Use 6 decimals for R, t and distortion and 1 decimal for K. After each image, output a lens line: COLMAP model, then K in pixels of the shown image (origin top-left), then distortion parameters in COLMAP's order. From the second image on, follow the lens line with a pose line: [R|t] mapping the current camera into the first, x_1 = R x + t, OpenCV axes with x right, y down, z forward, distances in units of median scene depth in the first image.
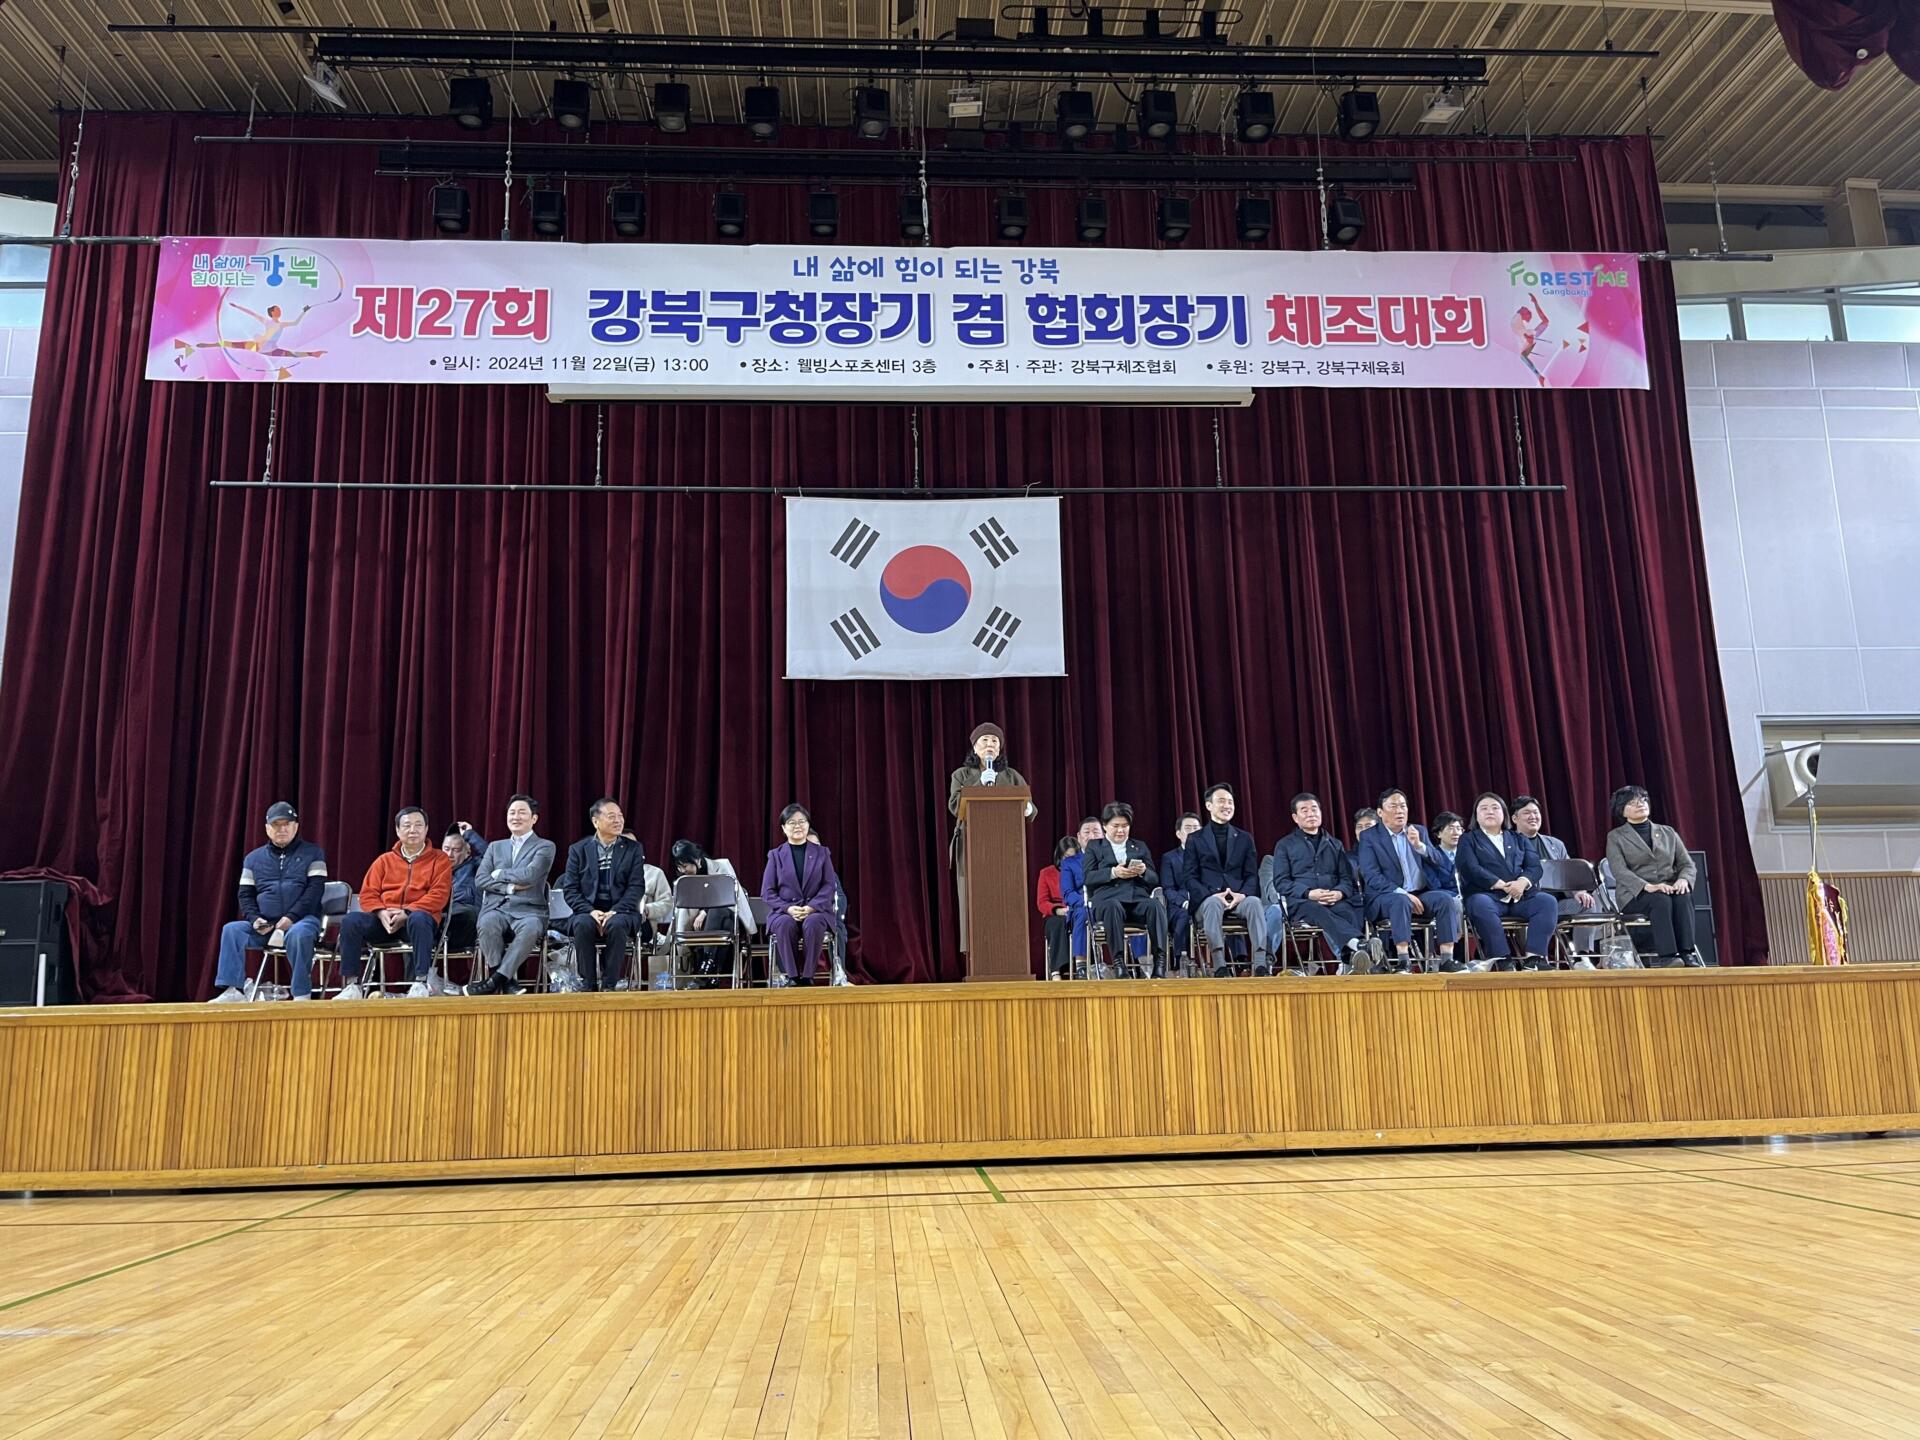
lens RADIAL K [[1400.6, 0, 961.6], [0, 1400.6, 707.0], [0, 0, 1]] dist [-0.000332, -0.009833]
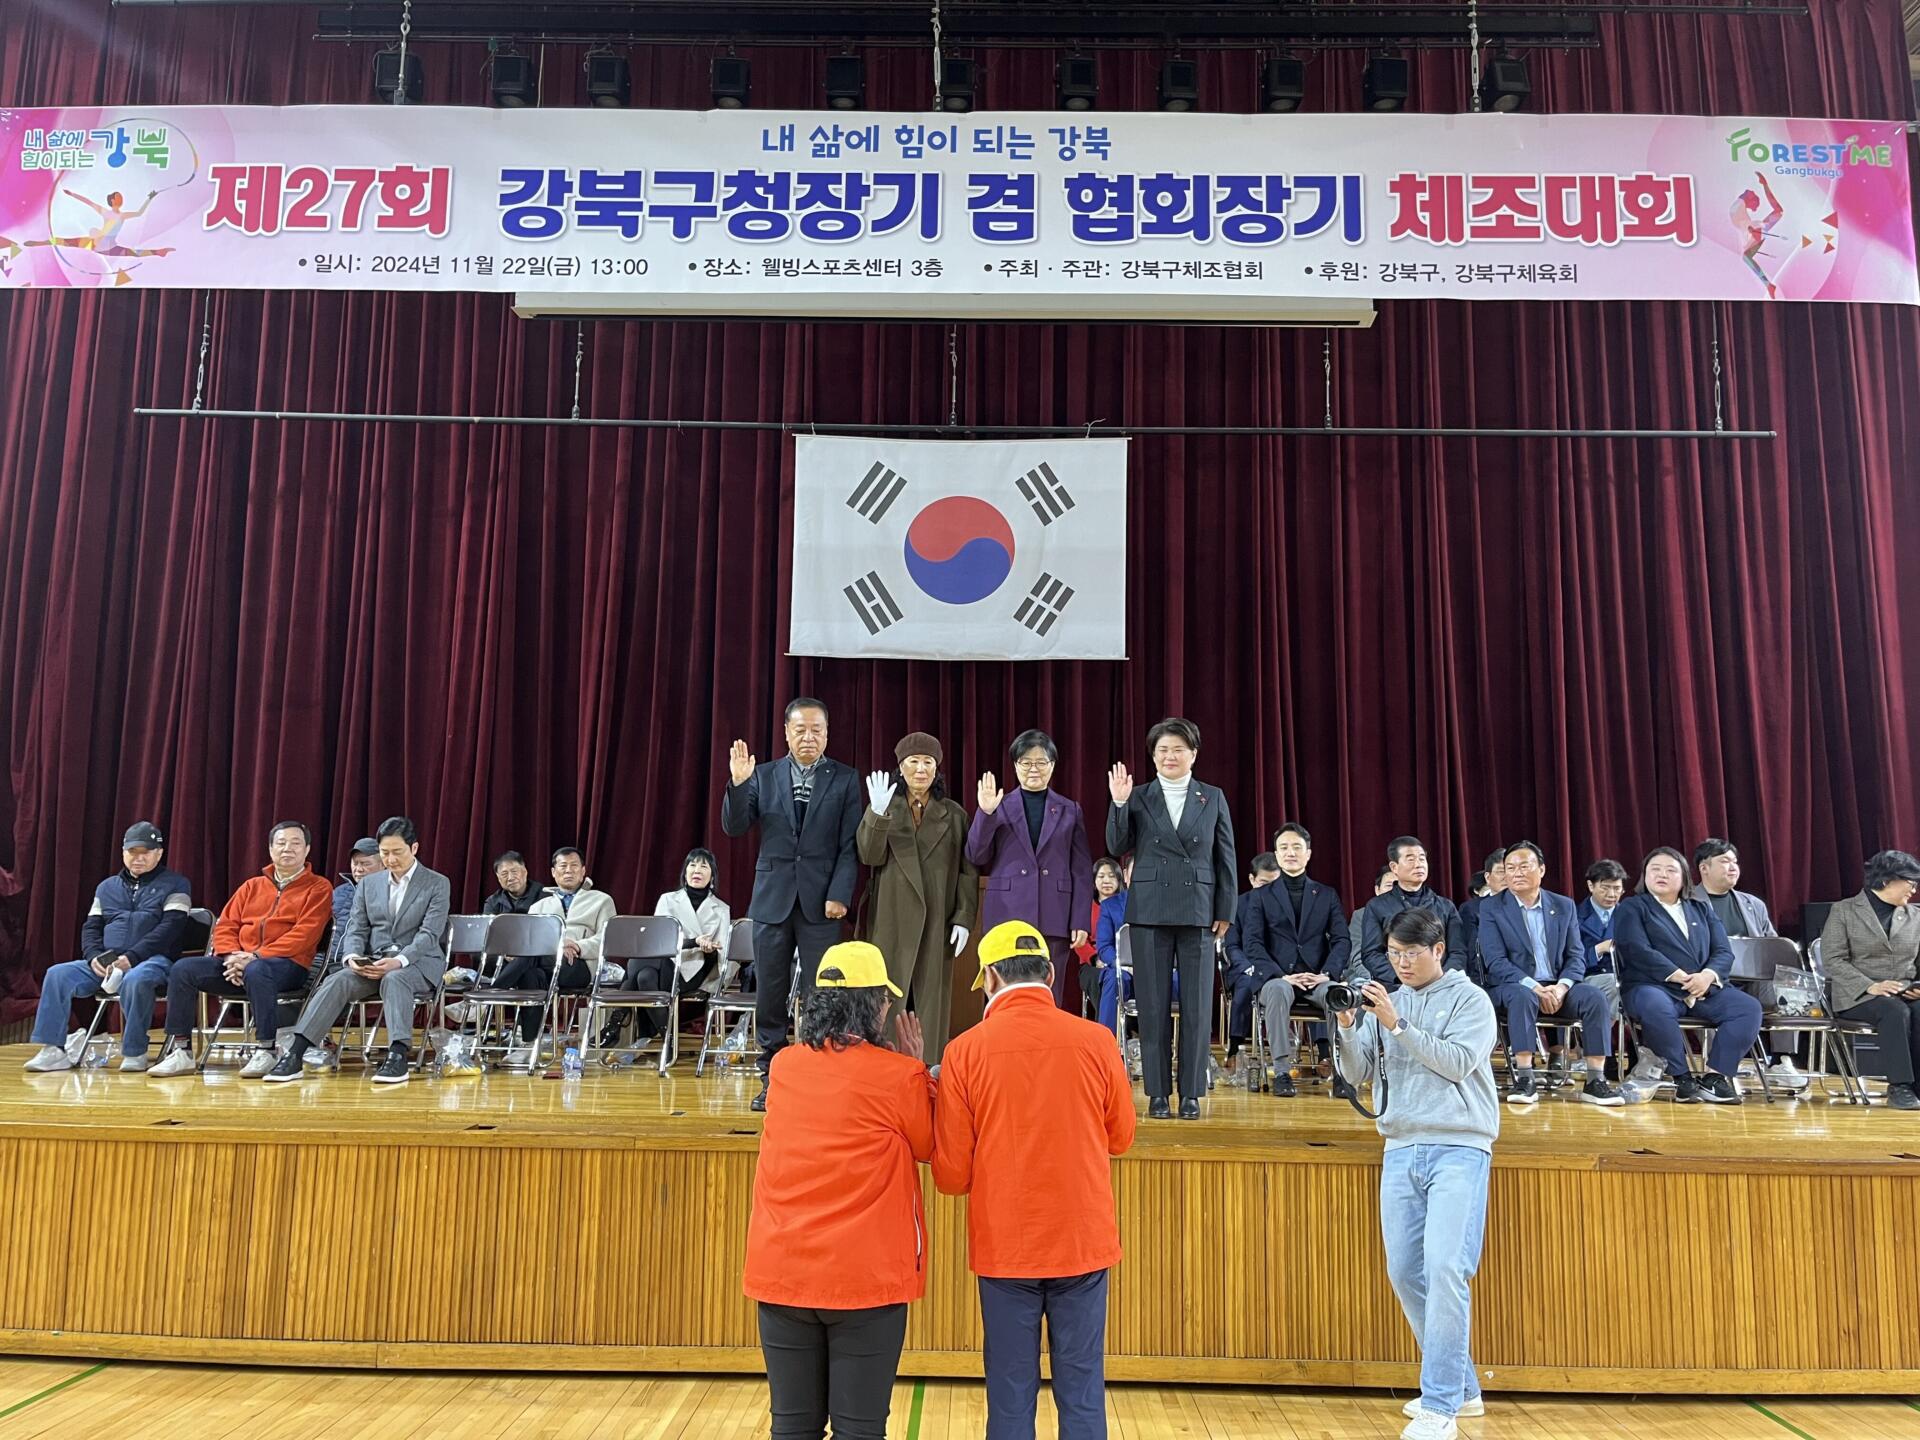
lens RADIAL K [[1400.6, 0, 962.5], [0, 1400.6, 724.8], [0, 0, 1]] dist [-0.000332, -0.009833]
pose [[0.995933, 0.029468, -0.085146, 0.050830], [-0.023890, 0.997546, 0.065807, -0.036787], [0.086877, -0.063505, 0.994193, 0.178964]]
